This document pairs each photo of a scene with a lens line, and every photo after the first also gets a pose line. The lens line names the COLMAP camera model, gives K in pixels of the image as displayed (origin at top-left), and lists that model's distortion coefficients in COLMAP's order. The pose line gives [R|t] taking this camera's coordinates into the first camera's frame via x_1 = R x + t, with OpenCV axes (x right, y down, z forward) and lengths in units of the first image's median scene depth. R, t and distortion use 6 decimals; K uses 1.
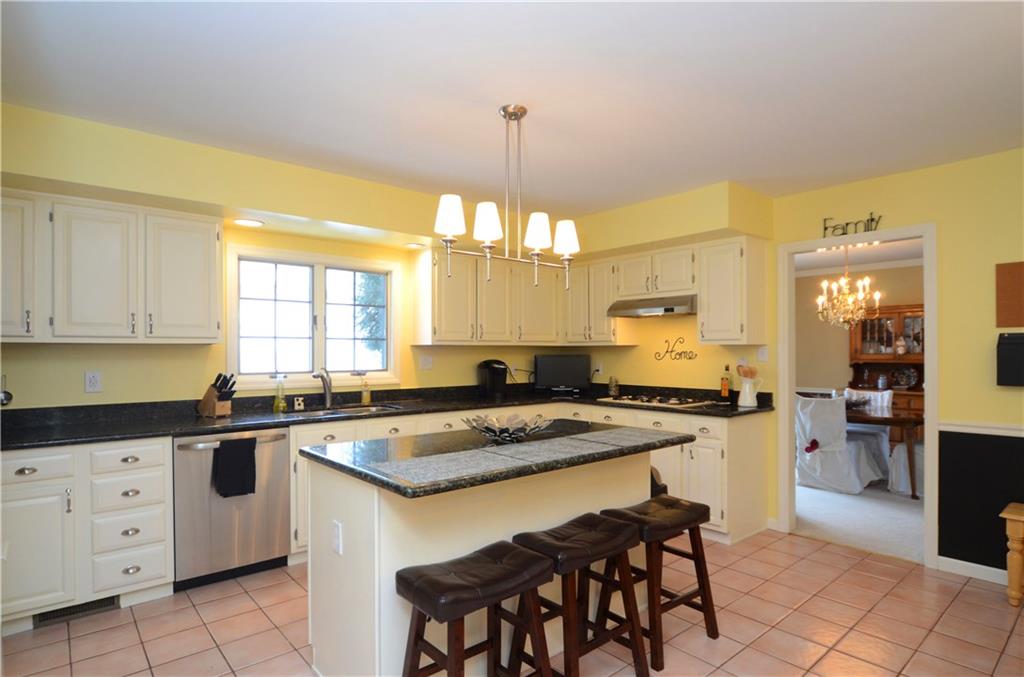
lens RADIAL K [[551.6, 0, 510.7], [0, 551.6, 342.8], [0, 0, 1]] dist [-0.004168, 0.000073]
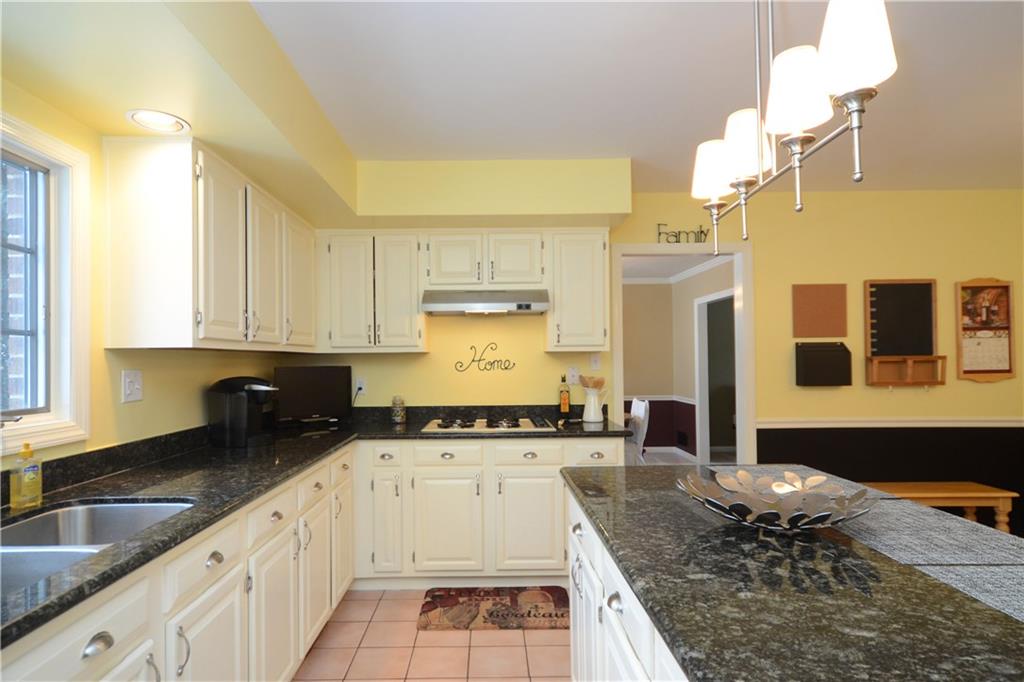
lens RADIAL K [[572.2, 0, 506.8], [0, 572.2, 350.5], [0, 0, 1]] dist [0.003871, 0.001249]
pose [[0.644153, 0.008498, 0.764850, -0.337306], [-0.003463, 0.999960, -0.008194, 0.008992], [-0.764889, 0.002630, 0.644157, 0.483520]]
